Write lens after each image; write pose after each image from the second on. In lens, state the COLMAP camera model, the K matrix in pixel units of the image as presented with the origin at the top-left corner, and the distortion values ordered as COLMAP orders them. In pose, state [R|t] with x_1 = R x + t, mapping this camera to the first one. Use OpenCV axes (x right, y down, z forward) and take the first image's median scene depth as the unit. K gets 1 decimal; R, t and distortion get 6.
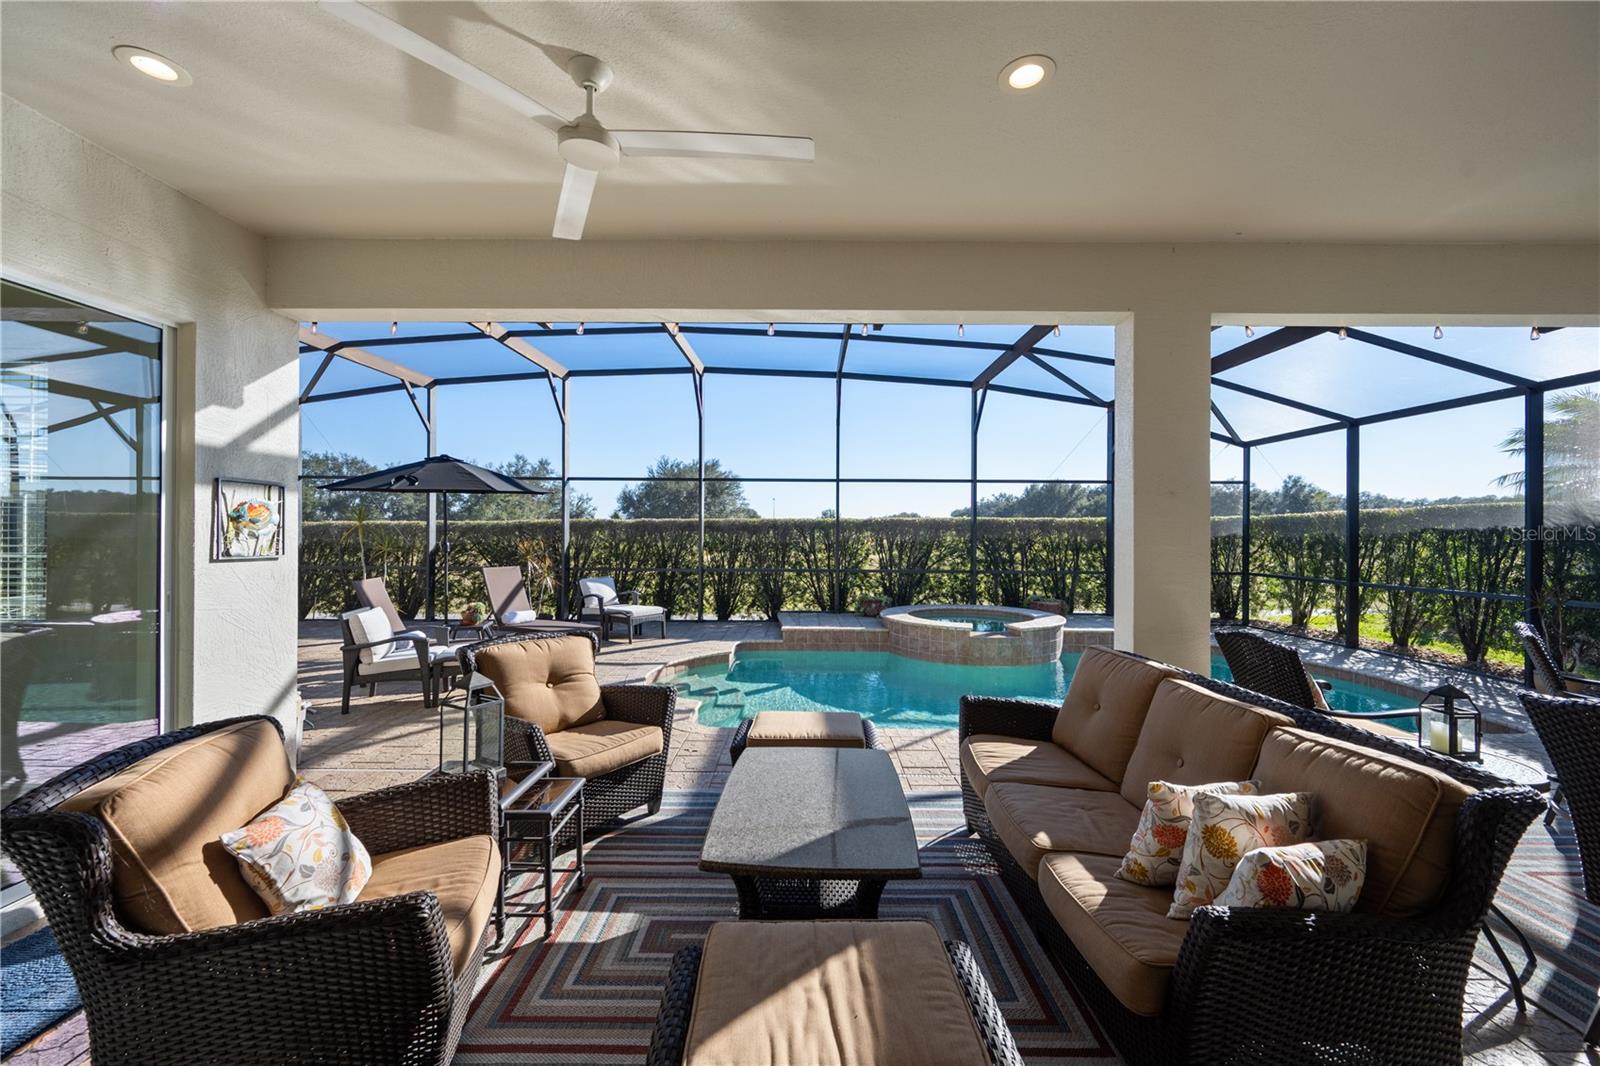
lens RADIAL K [[625.6, 0, 800.0], [0, 625.6, 533.0], [0, 0, 1]] dist [0.010975, -0.000013]
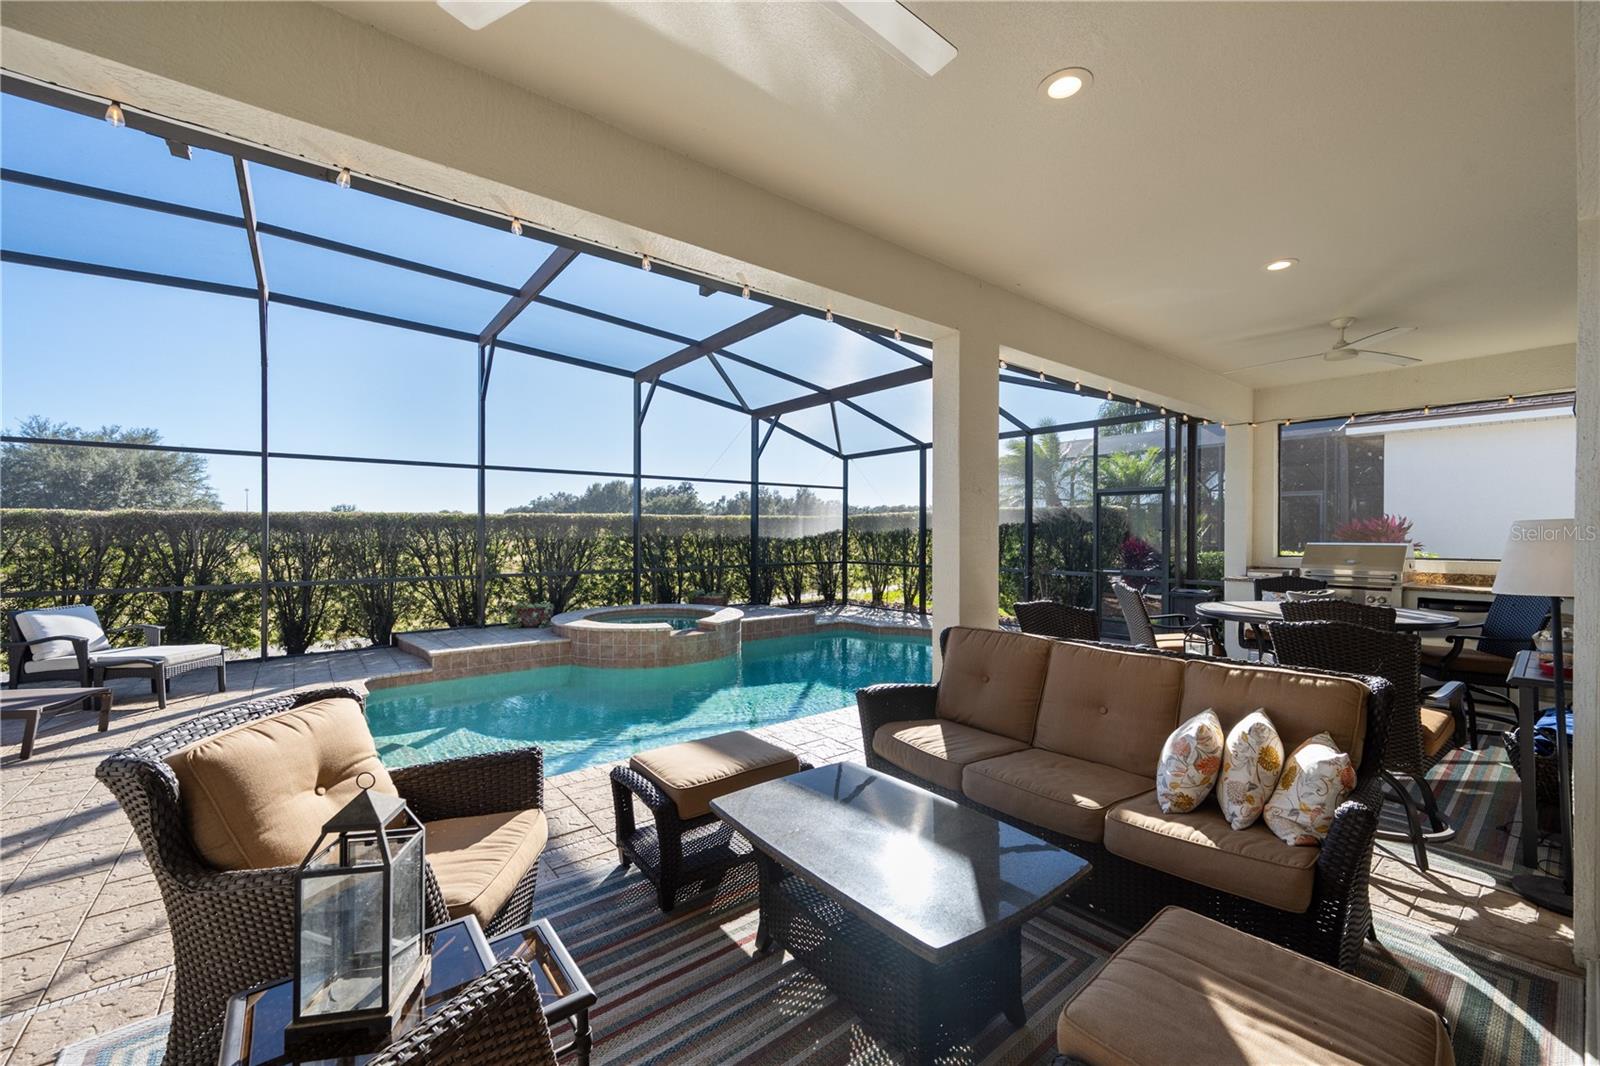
lens RADIAL K [[627.6, 0, 800.0], [0, 627.6, 533.0], [0, 0, 1]] dist [0.003703, -0.000024]
pose [[0.779849, -0.006453, 0.625935, -0.138426], [0.006269, 0.999977, 0.002499, 0.004153], [-0.625937, 0.001975, 0.779871, 0.096085]]
